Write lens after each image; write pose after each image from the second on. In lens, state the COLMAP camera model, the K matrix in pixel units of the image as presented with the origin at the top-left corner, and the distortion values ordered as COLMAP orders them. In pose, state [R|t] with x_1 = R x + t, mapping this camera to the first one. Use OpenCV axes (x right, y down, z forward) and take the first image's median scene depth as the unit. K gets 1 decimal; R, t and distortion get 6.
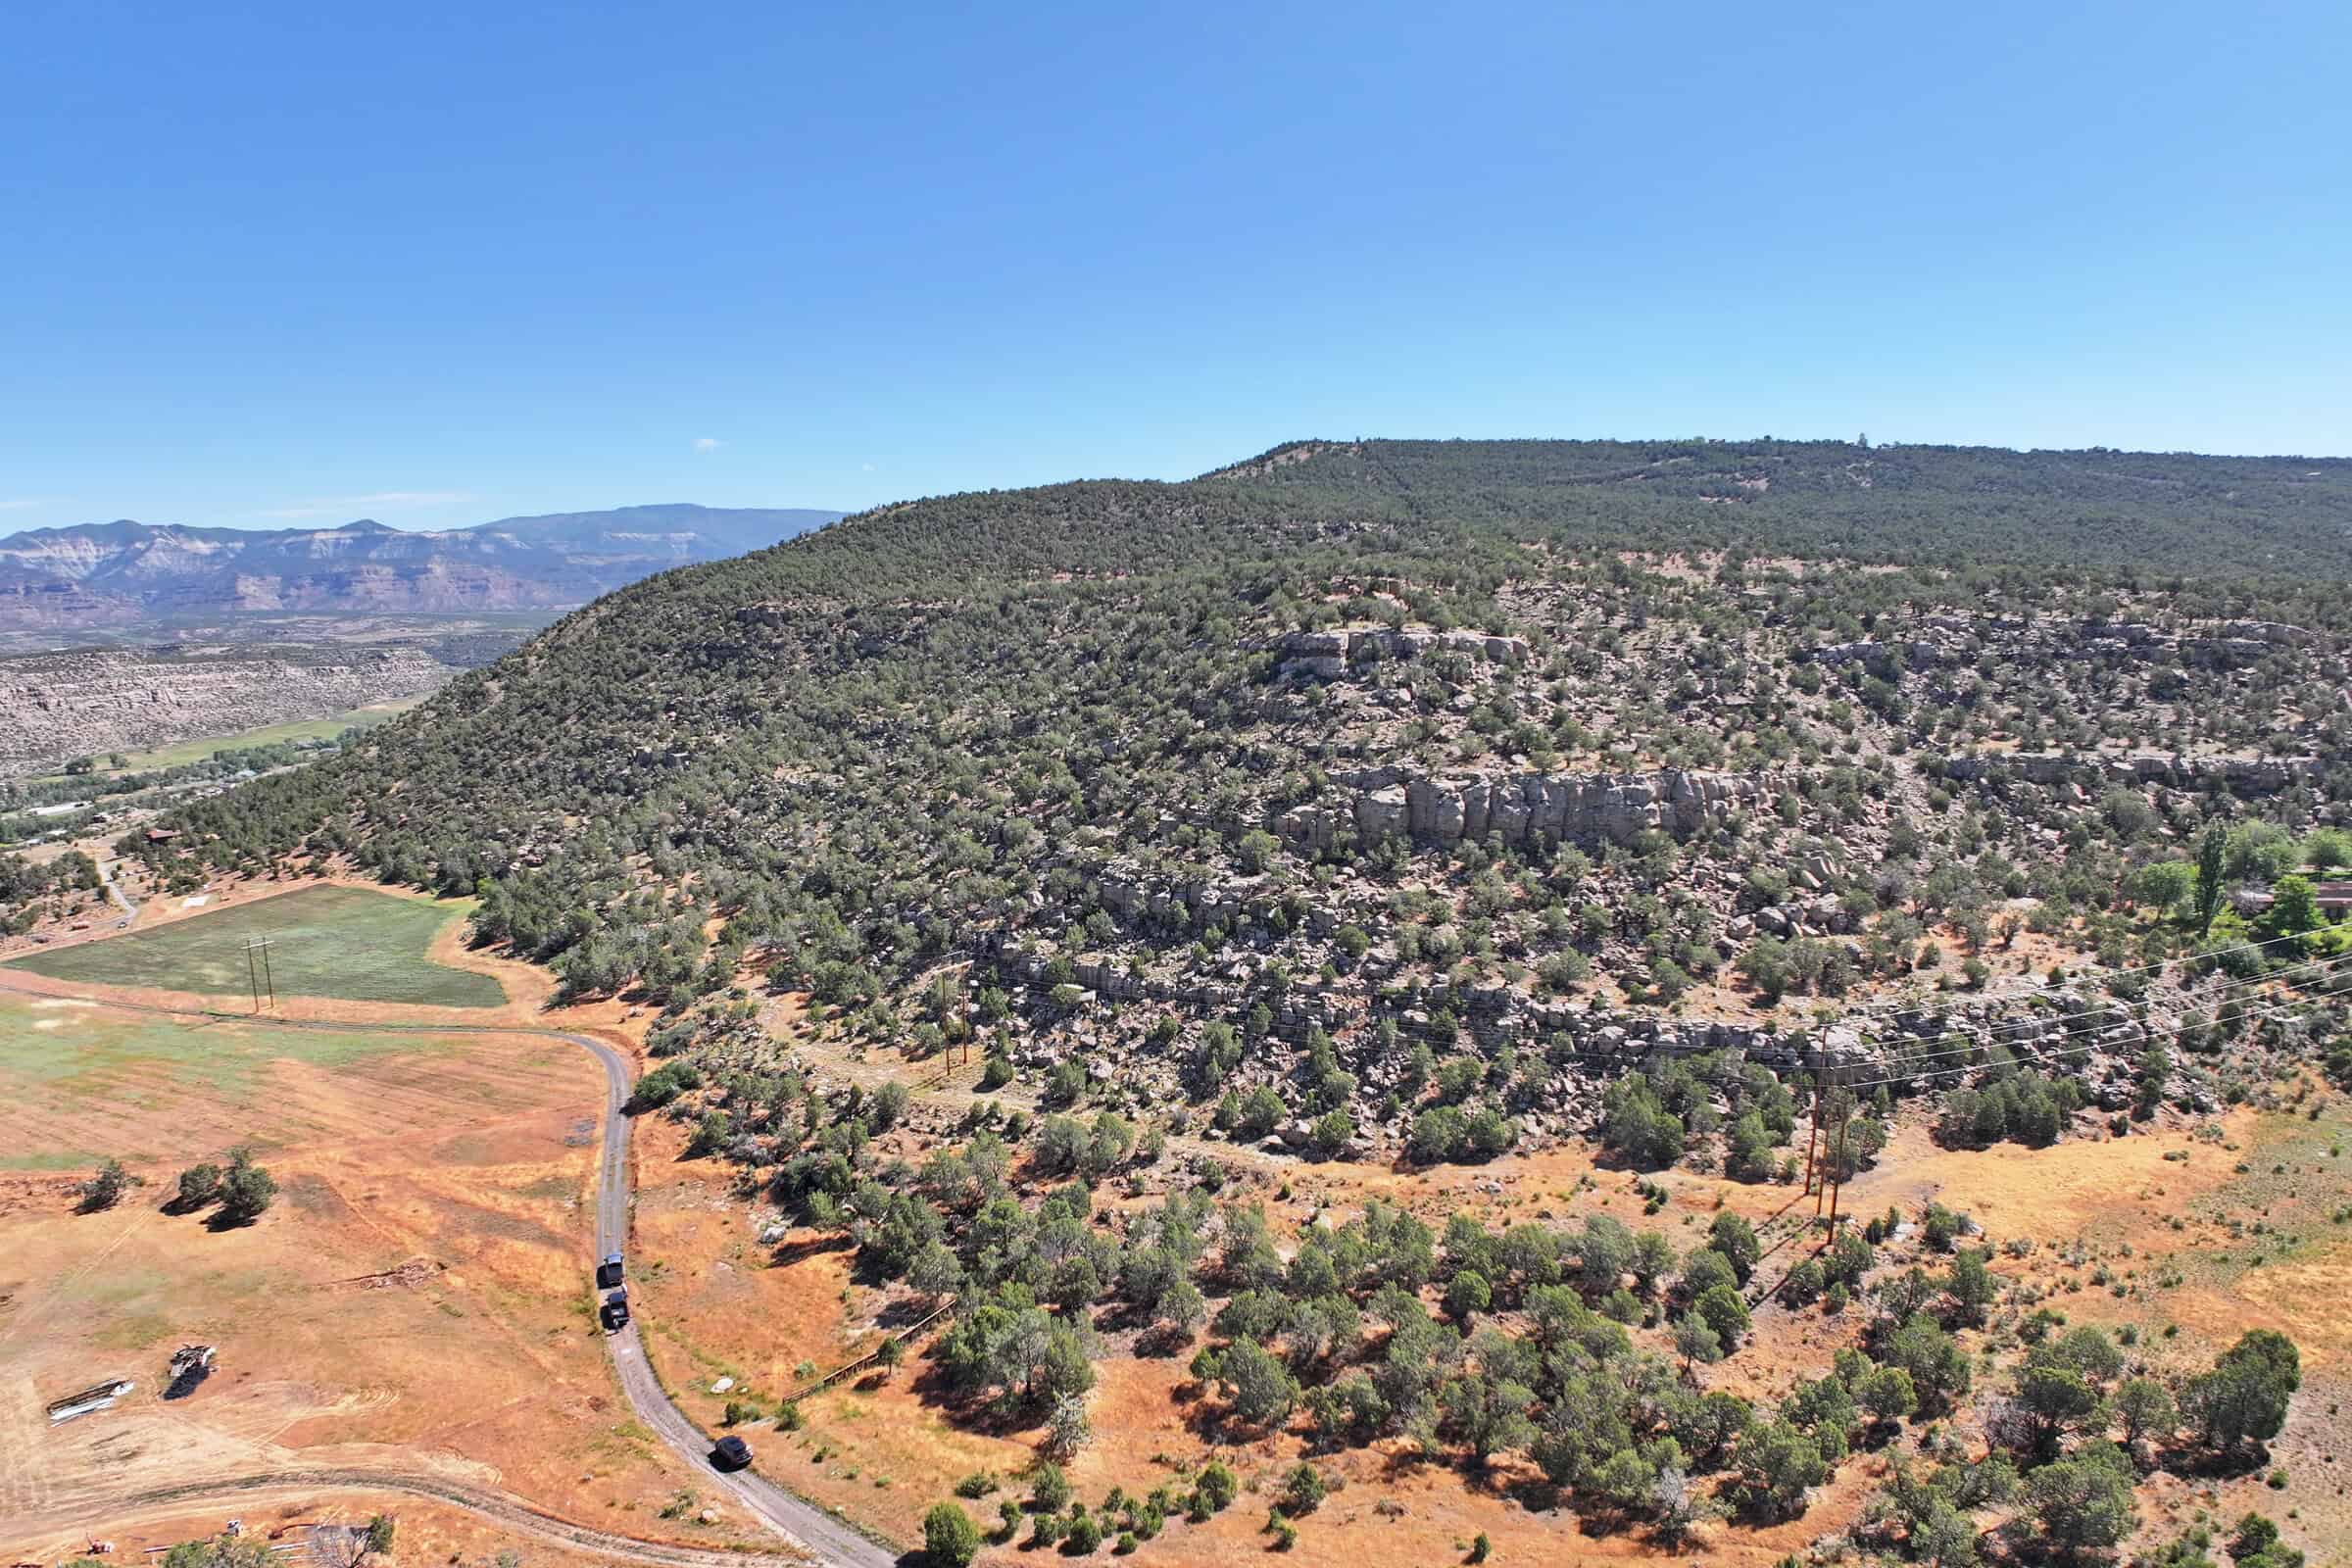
lens RADIAL K [[1467.0, 0, 1187.4], [0, 1467.0, 857.4], [0, 0, 1]] dist [-0.179247, 0.029040]
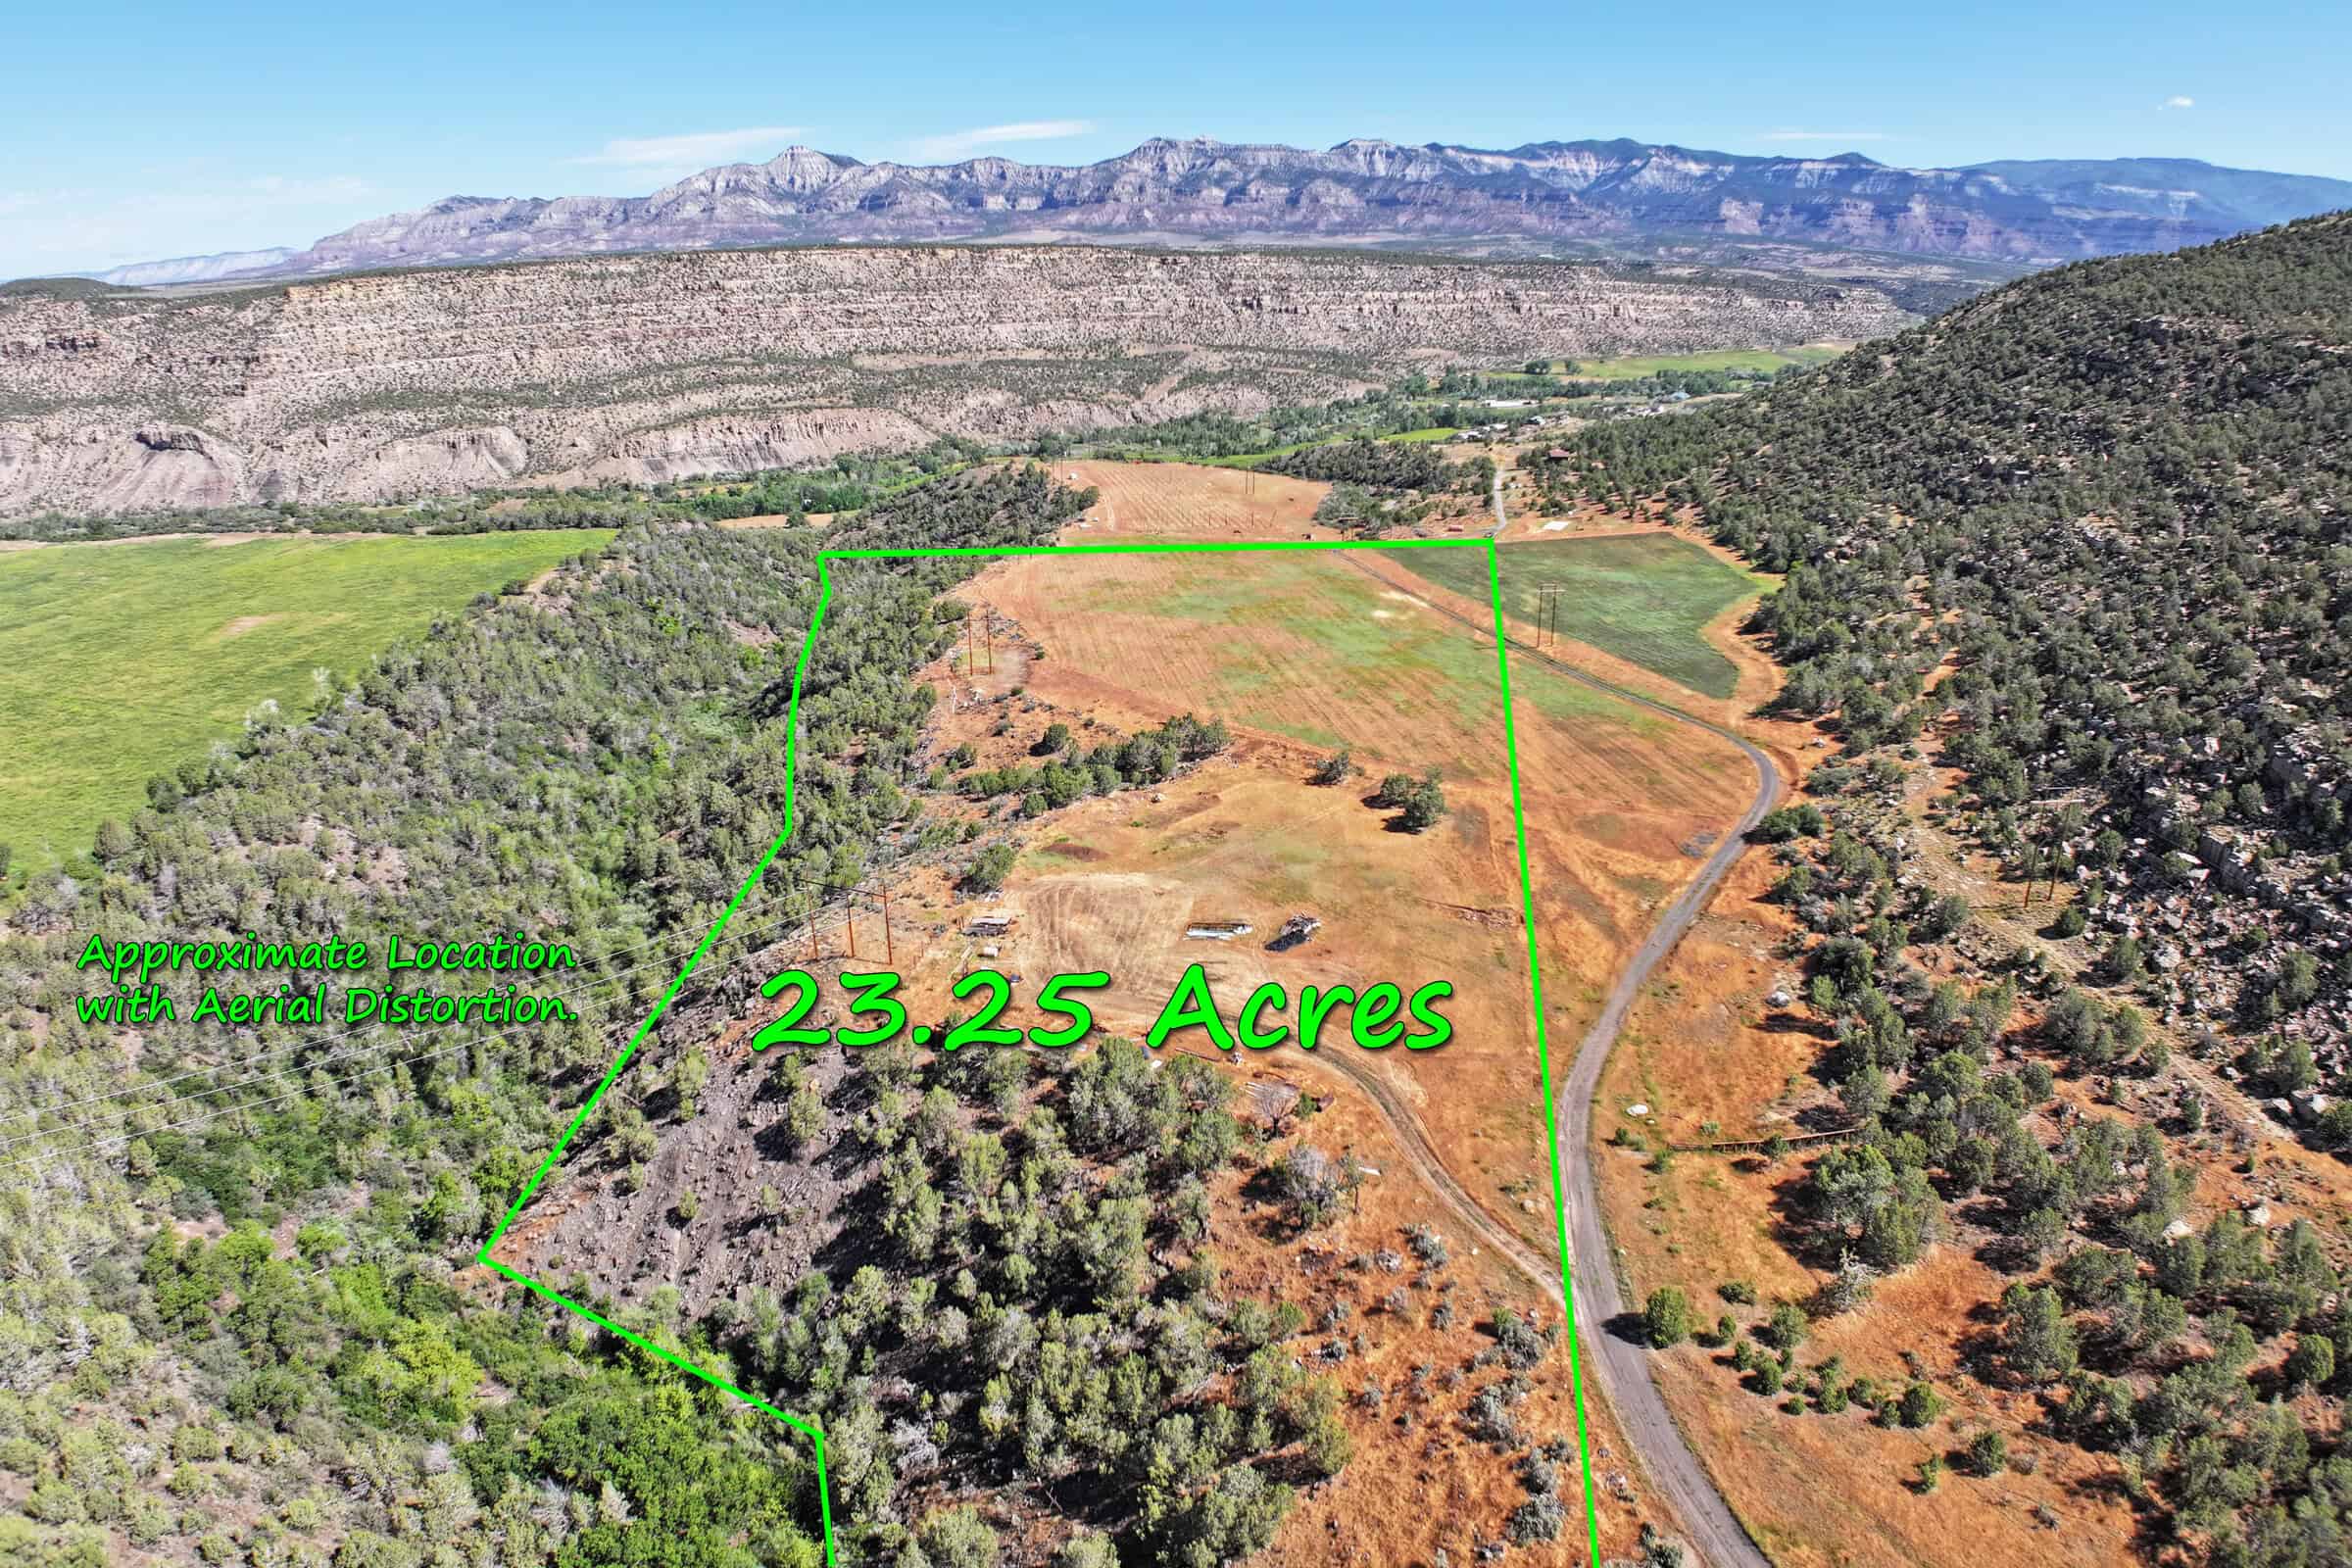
lens RADIAL K [[1474.8, 0, 1170.6], [0, 1474.8, 675.1], [0, 0, 1]] dist [-0.174029, 0.020862]
pose [[0.567469, 0.242946, -0.786738, 0.077261], [-0.143639, 0.970038, 0.195944, -0.038522], [0.810770, 0.001814, 0.585363, 0.004863]]
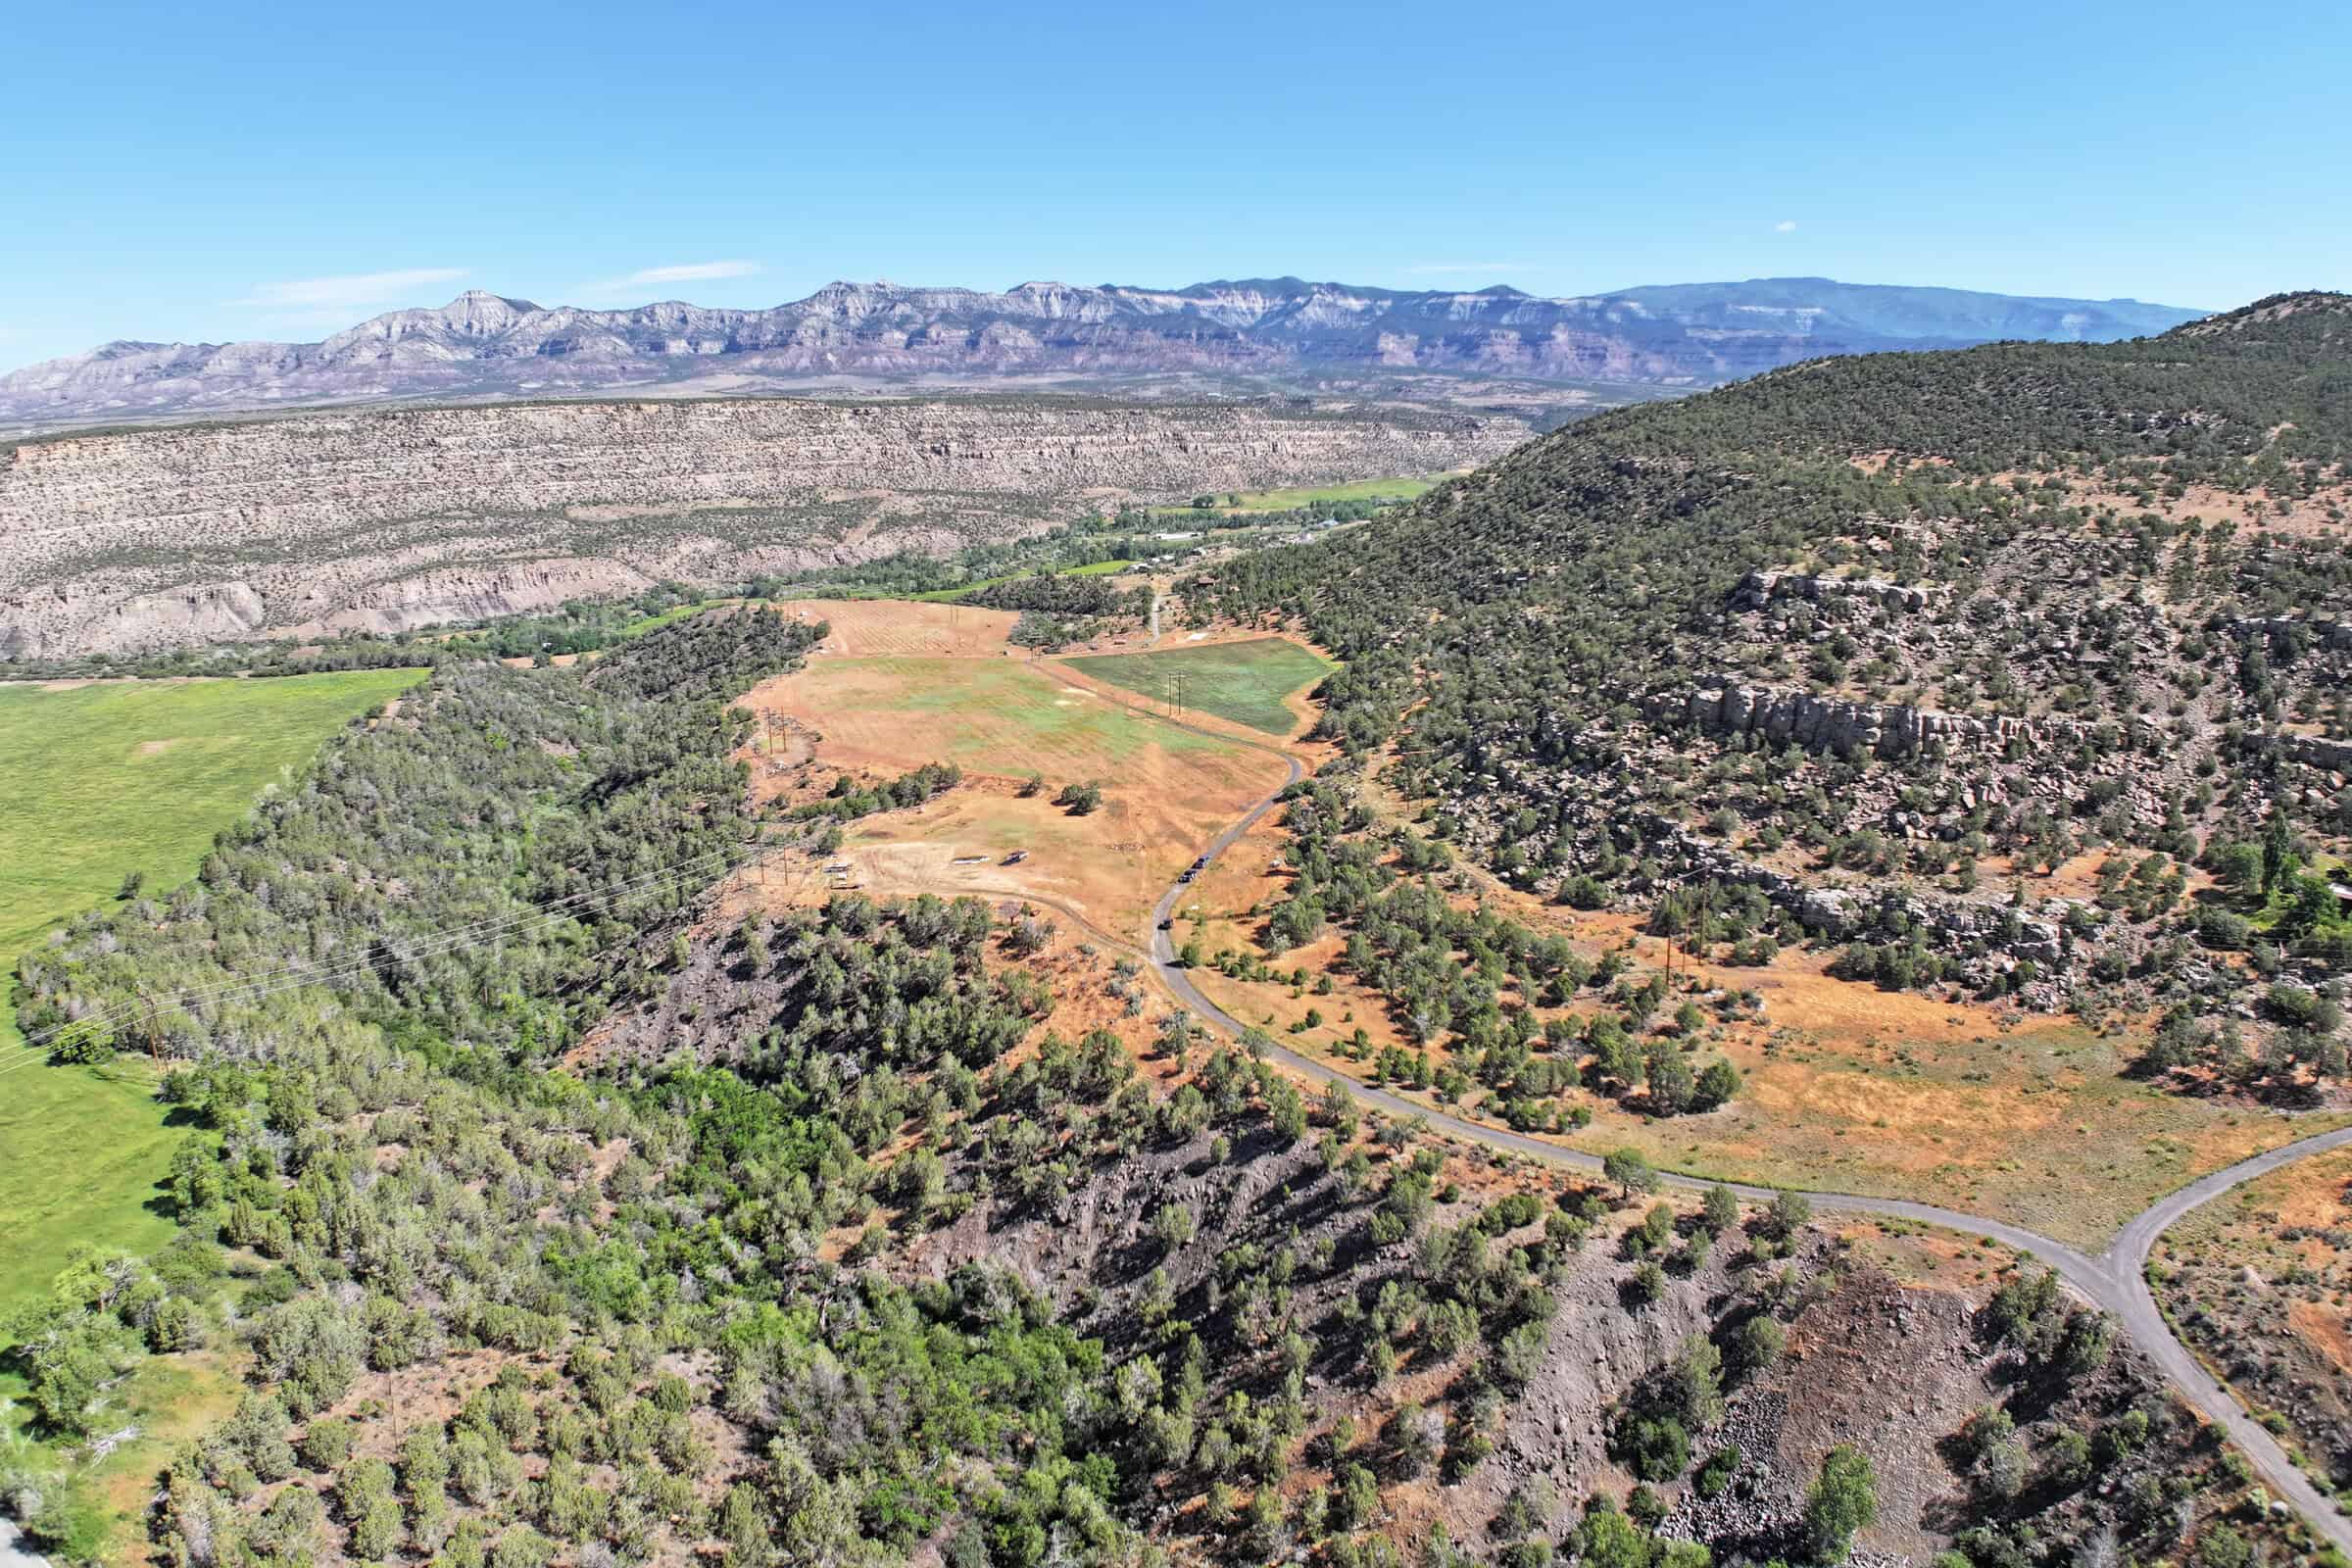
lens RADIAL K [[1477.6, 0, 1175.5], [0, 1477.6, 667.8], [0, 0, 1]] dist [-0.173592, 0.021061]
pose [[0.730529, 0.141817, -0.667993, 0.328657], [-0.123791, 0.989493, 0.074692, -0.050857], [0.671567, 0.028127, 0.740409, -0.219853]]
